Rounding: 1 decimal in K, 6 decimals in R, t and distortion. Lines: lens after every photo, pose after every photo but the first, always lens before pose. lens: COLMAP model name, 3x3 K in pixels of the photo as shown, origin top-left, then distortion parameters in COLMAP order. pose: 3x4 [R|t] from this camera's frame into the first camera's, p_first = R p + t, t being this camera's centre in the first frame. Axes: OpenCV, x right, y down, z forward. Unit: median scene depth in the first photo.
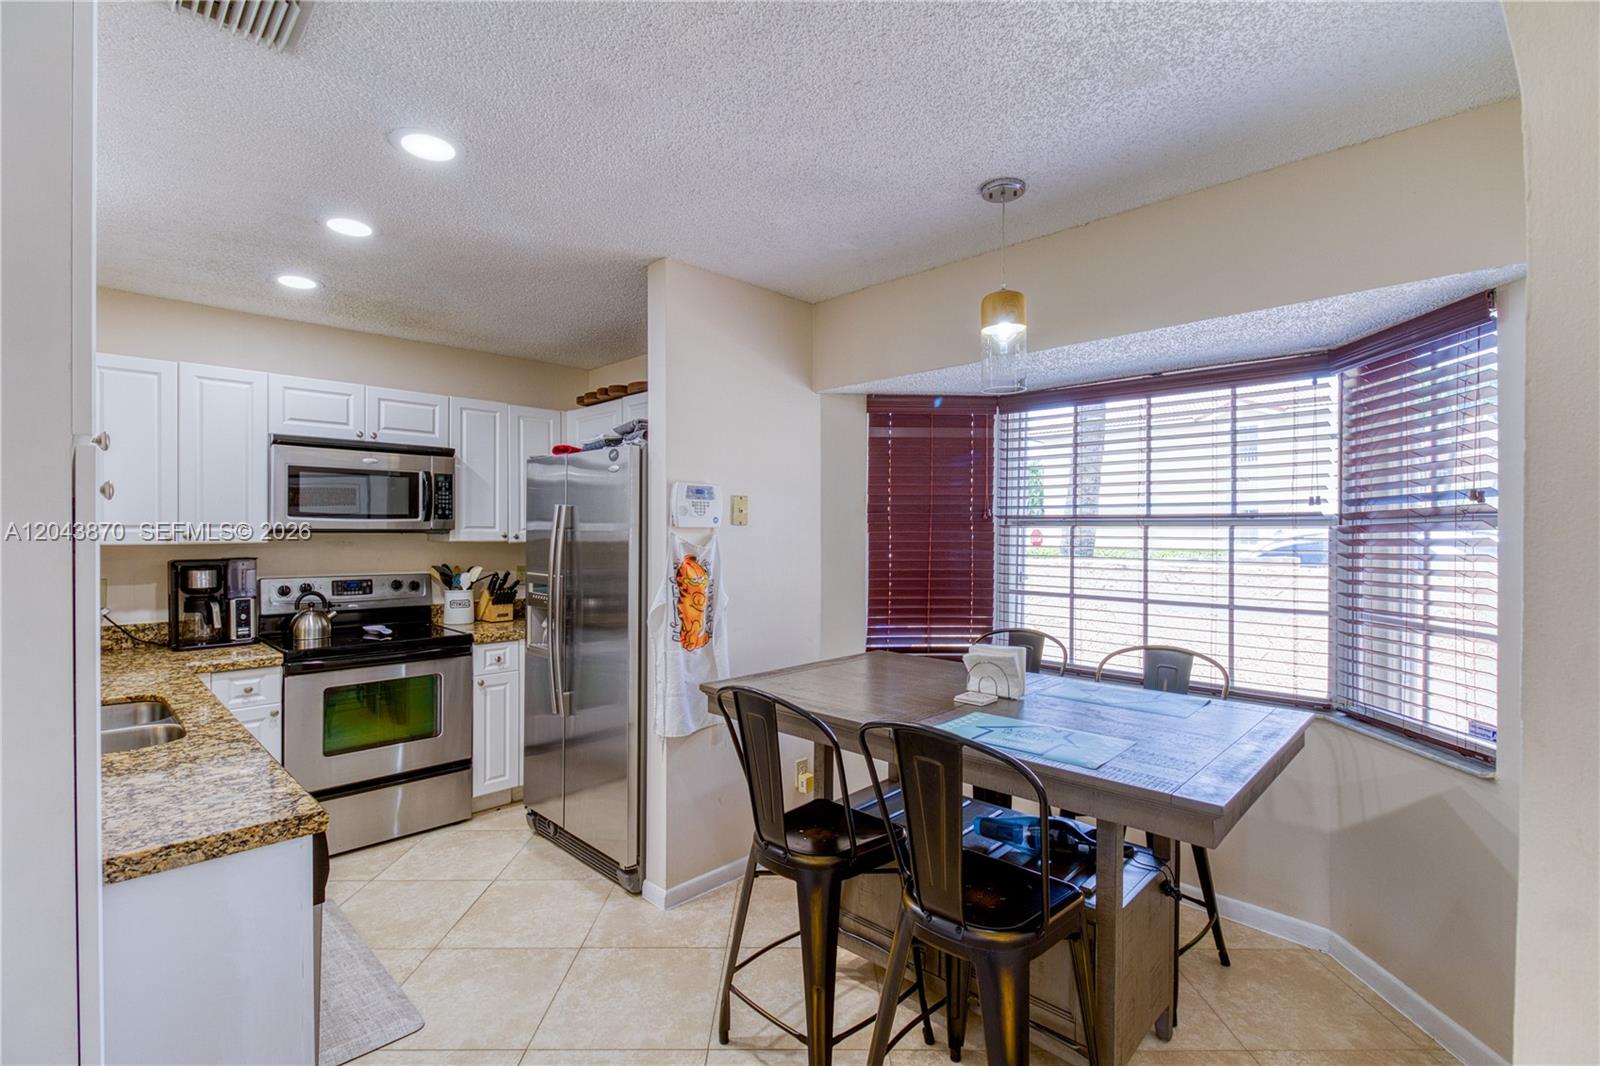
lens RADIAL K [[763.0, 0, 796.6], [0, 763.0, 531.9], [0, 0, 1]] dist [0.023124, -0.017722]
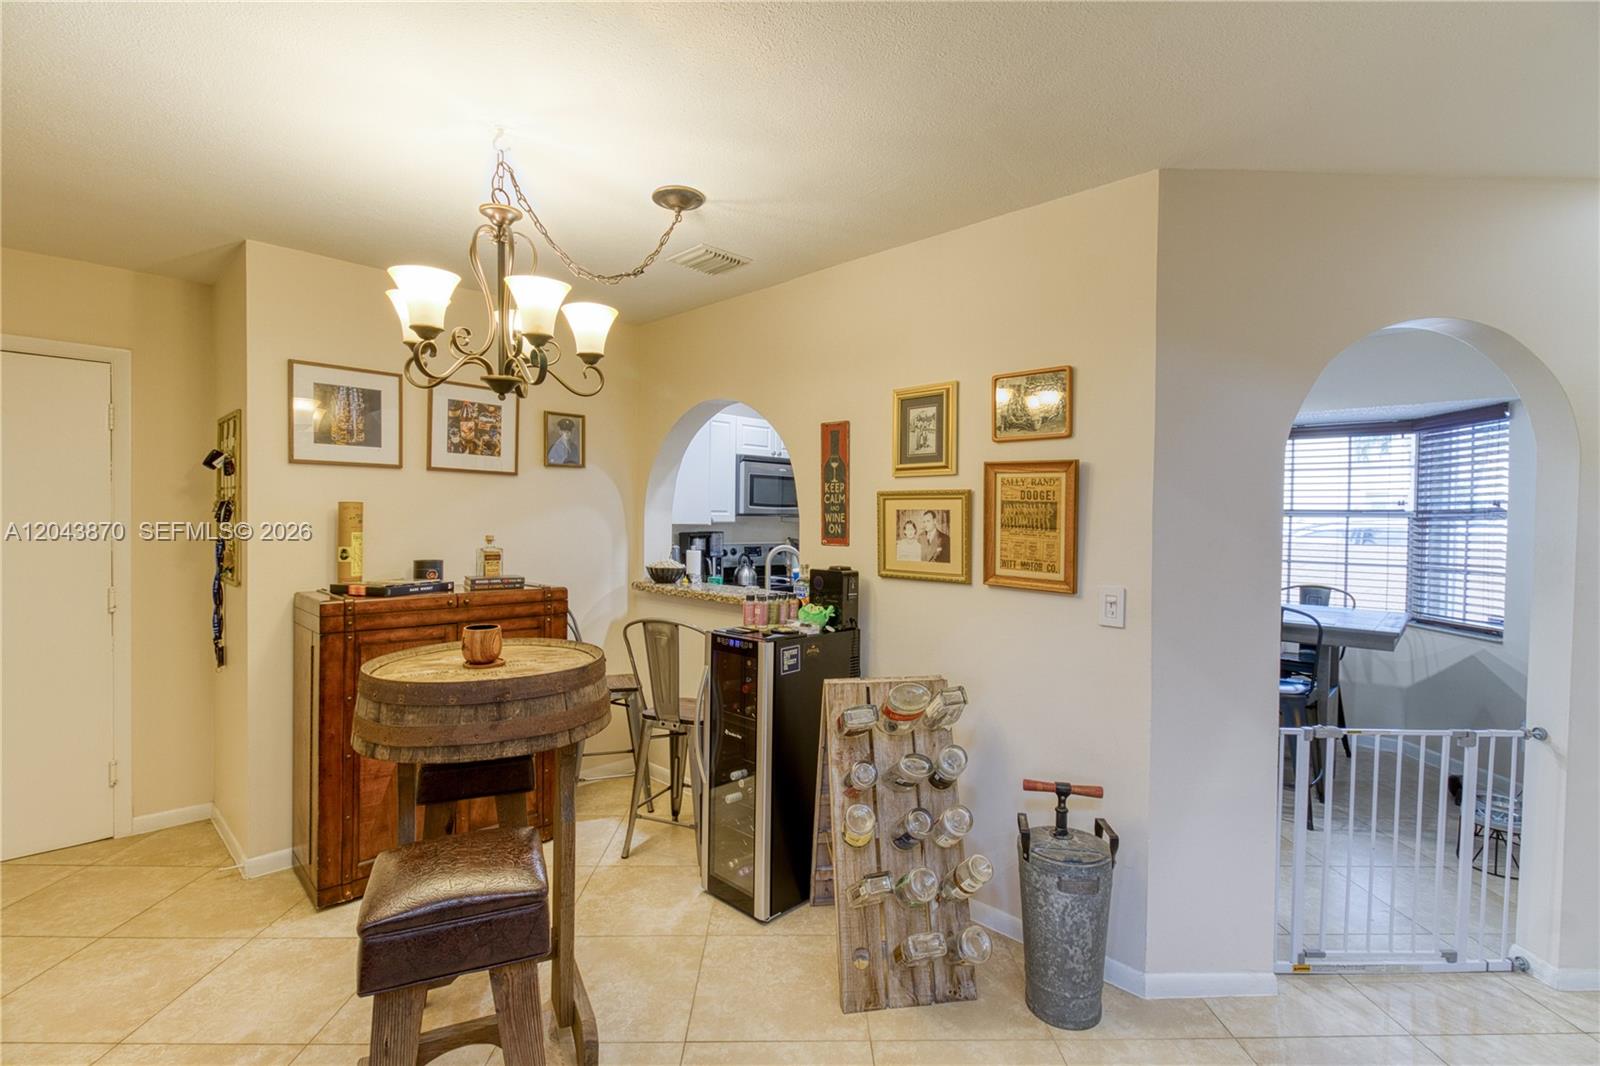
lens RADIAL K [[763.0, 0, 796.6], [0, 763.0, 531.9], [0, 0, 1]] dist [0.023124, -0.017722]
pose [[0.999926, 0.008311, 0.008904, -0.576204], [-0.008473, 0.999797, 0.018279, 0.004338], [-0.008750, -0.018353, 0.999793, -0.598642]]
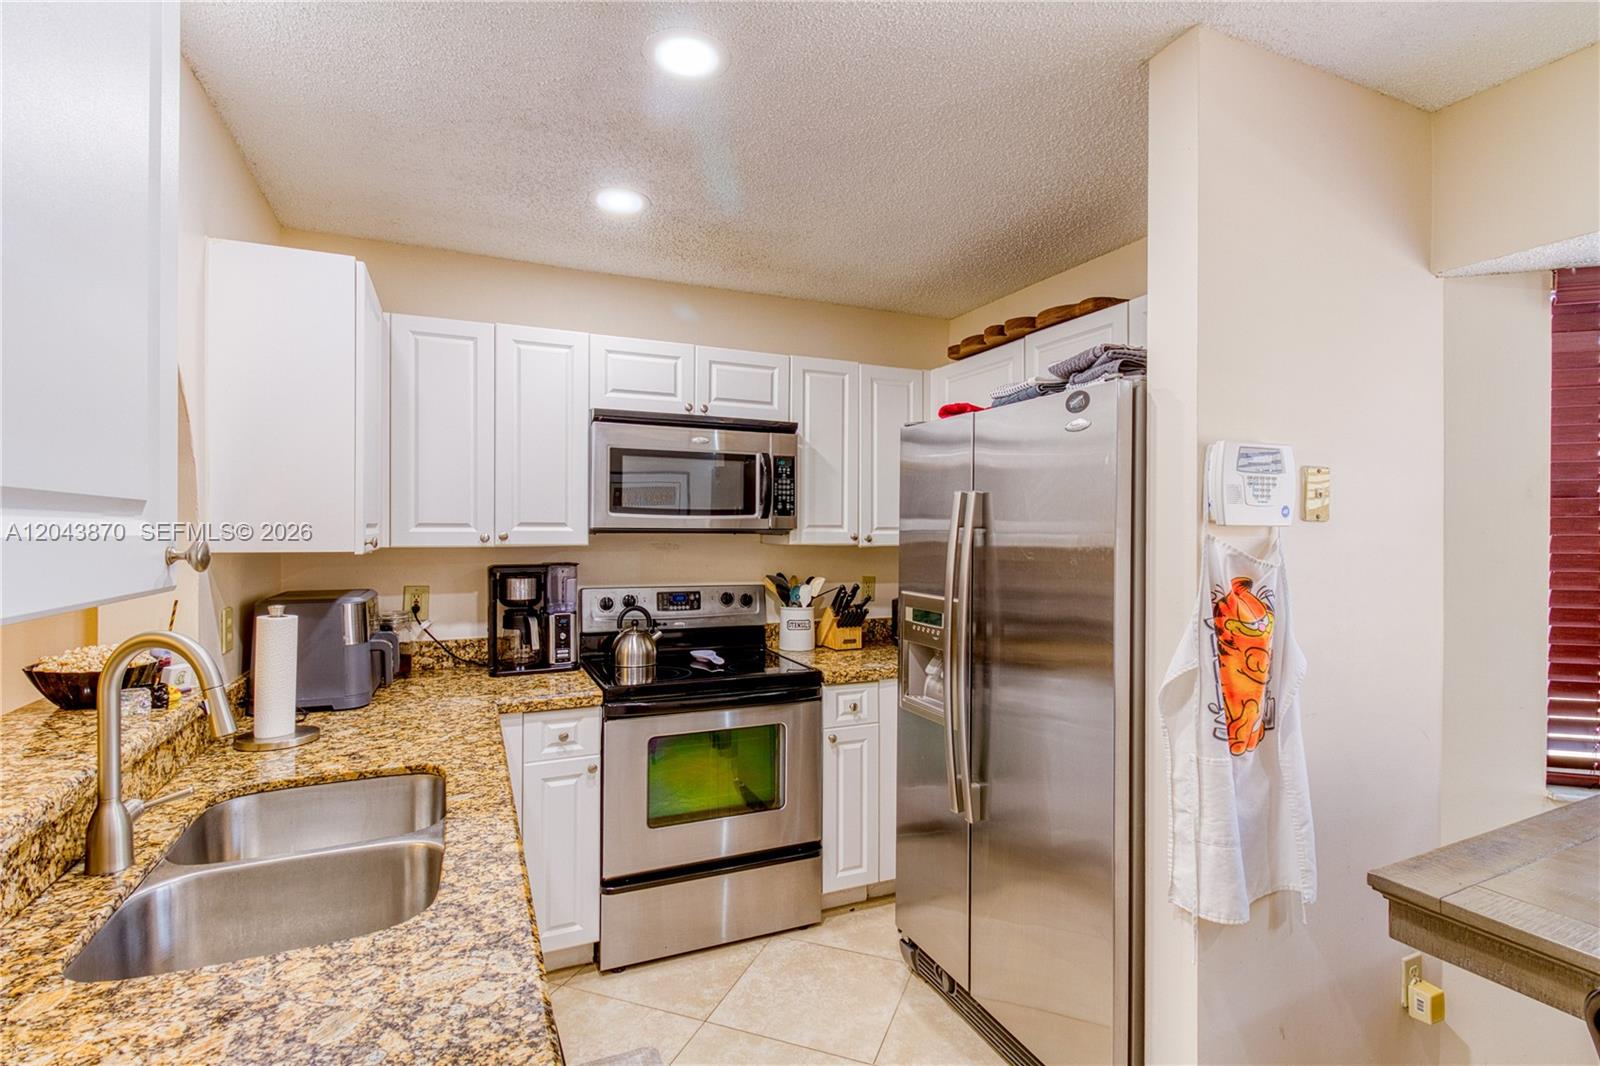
lens RADIAL K [[763.0, 0, 796.6], [0, 763.0, 531.9], [0, 0, 1]] dist [0.023124, -0.017722]
pose [[0.936244, 0.002501, -0.351342, -0.206575], [-0.003007, 0.999995, -0.000893, 0.000203], [0.351338, 0.001893, 0.936247, 0.332911]]
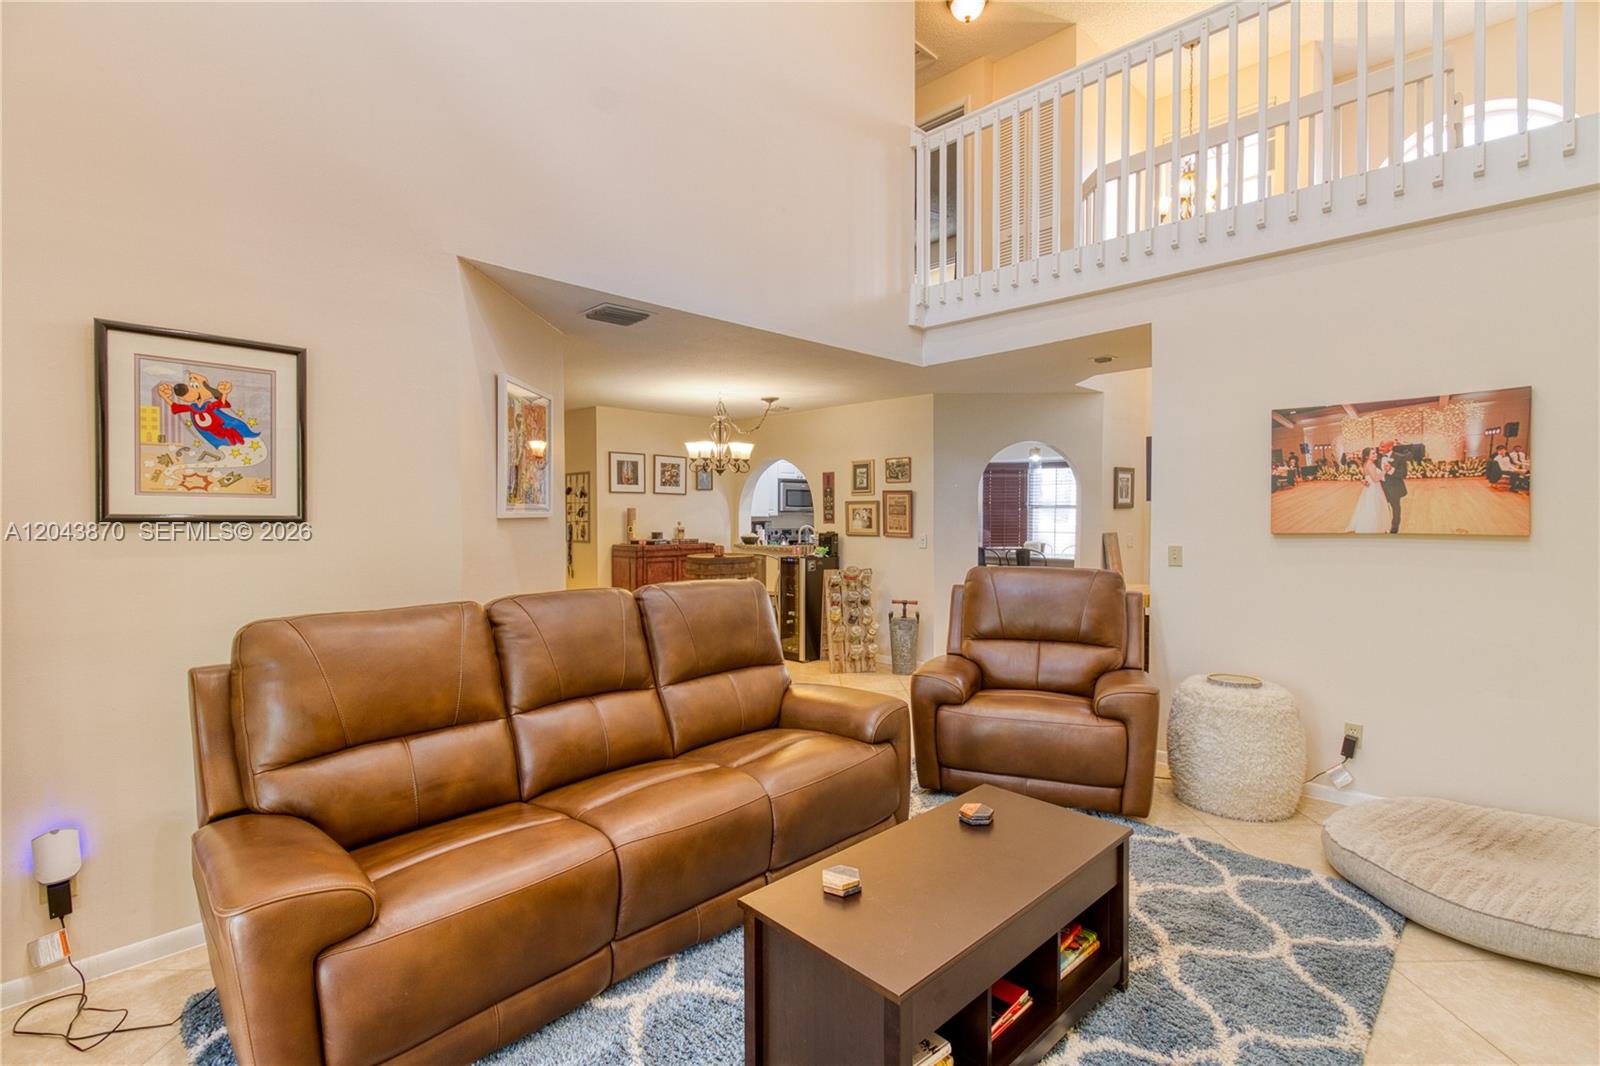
lens RADIAL K [[763.0, 0, 796.6], [0, 763.0, 531.9], [0, 0, 1]] dist [0.023124, -0.017722]
pose [[0.999974, -0.004760, -0.005366, -0.604356], [0.004877, 0.999743, 0.022128, 0.012297], [0.005259, -0.022154, 0.999741, -1.916472]]
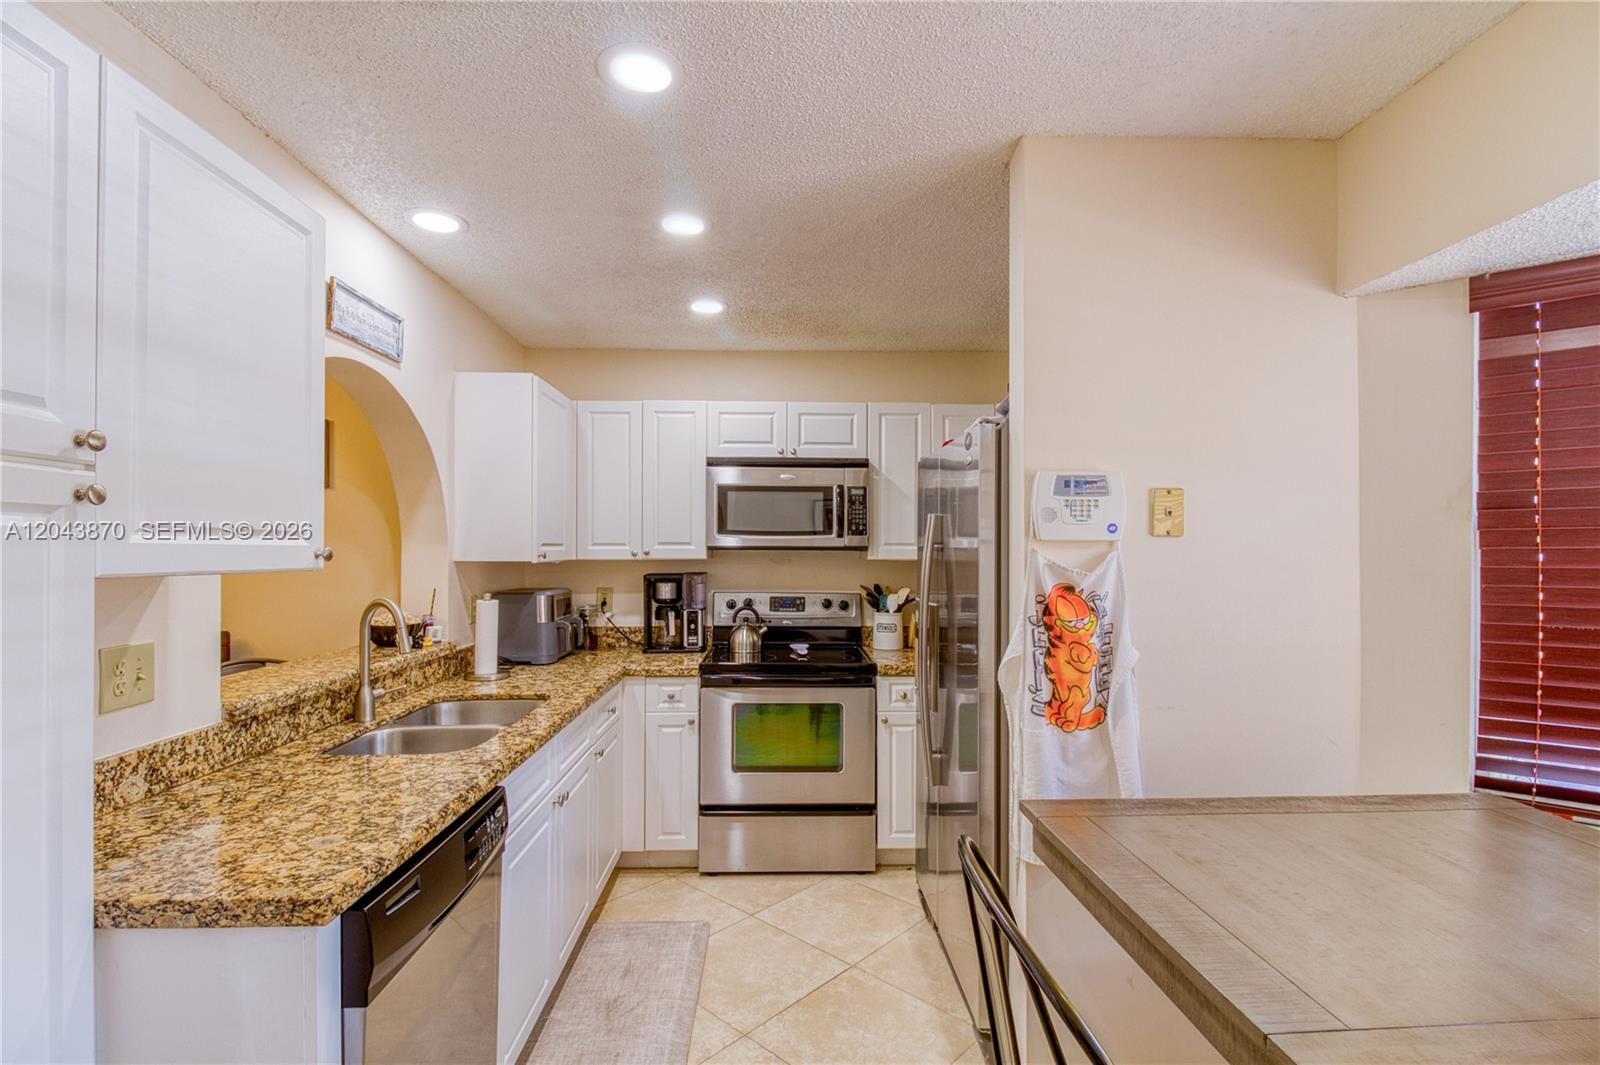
lens RADIAL K [[742.4, 0, 780.4], [0, 742.4, 543.5], [0, 0, 1]] dist [0.020906, -0.016393]
pose [[0.721742, -0.006256, -0.692134, 0.104340], [-0.002265, 0.999932, -0.011400, 0.004034], [0.692159, 0.009795, 0.721679, 0.326501]]
